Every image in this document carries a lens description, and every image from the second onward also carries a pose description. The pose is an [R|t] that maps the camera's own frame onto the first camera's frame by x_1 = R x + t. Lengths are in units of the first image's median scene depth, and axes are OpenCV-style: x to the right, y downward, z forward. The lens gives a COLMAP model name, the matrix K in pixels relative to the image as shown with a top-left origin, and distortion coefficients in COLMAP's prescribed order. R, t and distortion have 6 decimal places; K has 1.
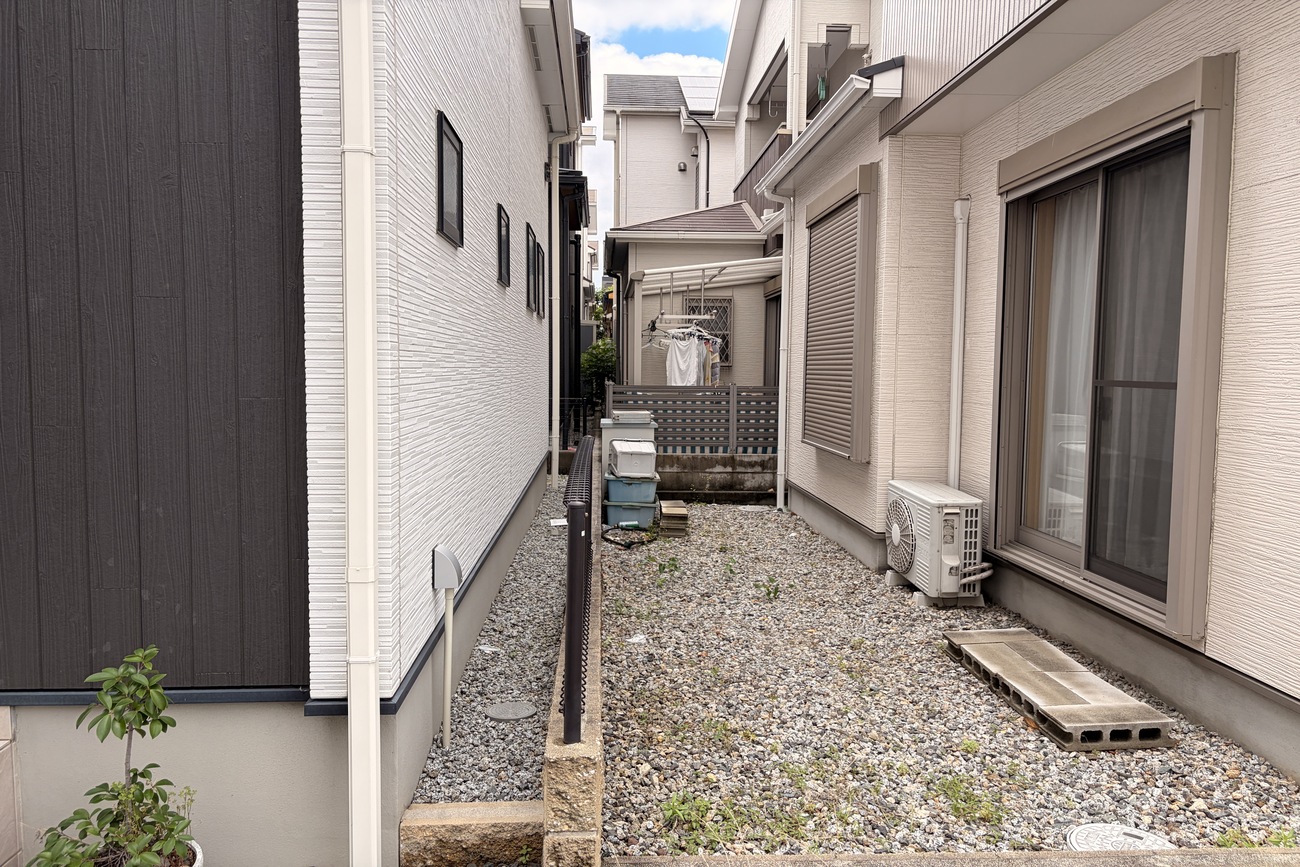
lens RADIAL K [[829.7, 0, 616.9], [0, 829.7, 433.8], [0, 0, 1]] dist [0.061382, -0.057384]
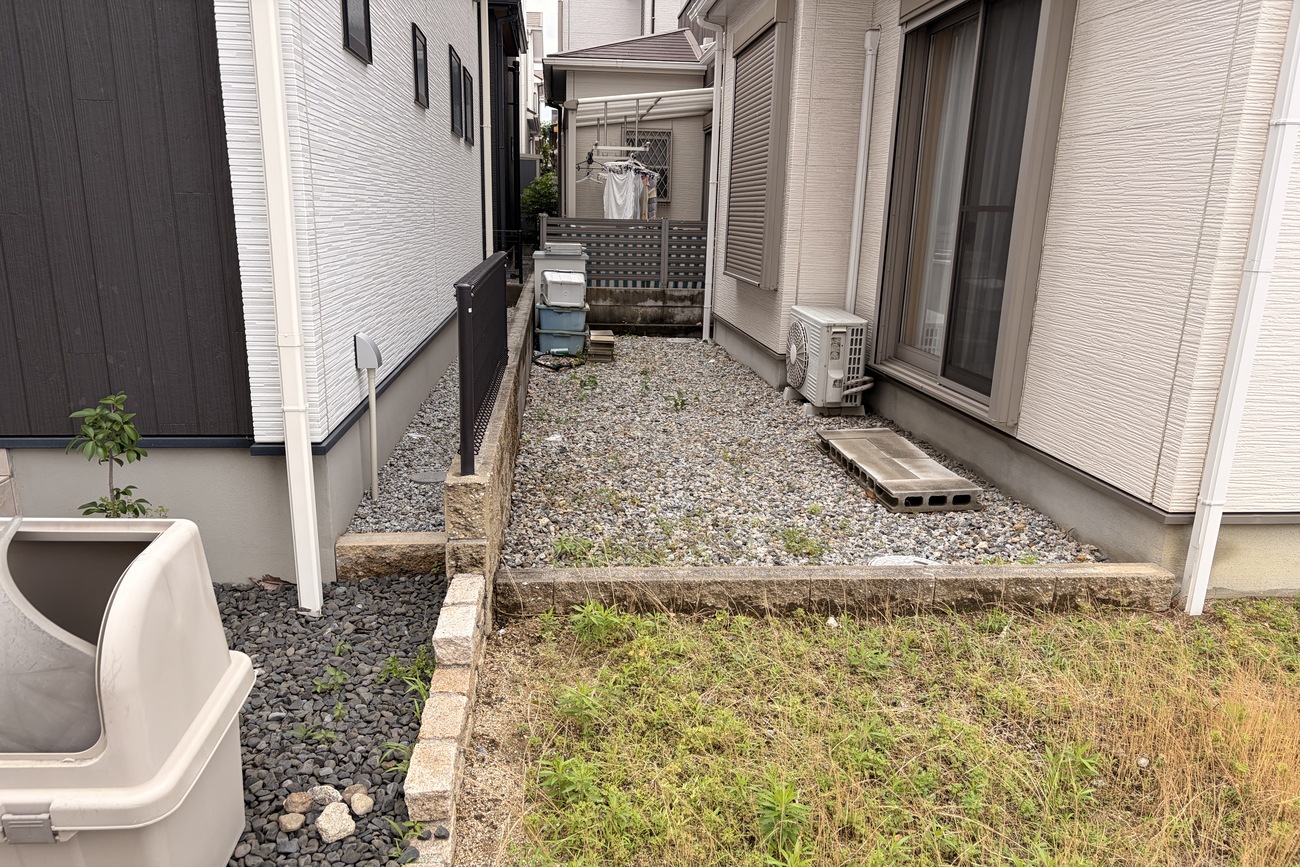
lens RADIAL K [[829.7, 0, 616.9], [0, 829.7, 433.8], [0, 0, 1]] dist [0.061382, -0.057384]
pose [[0.998694, -0.002643, 0.051014, 0.062858], [-0.006506, 0.983949, 0.178333, 0.043618], [-0.050667, -0.178432, 0.982647, -0.145596]]
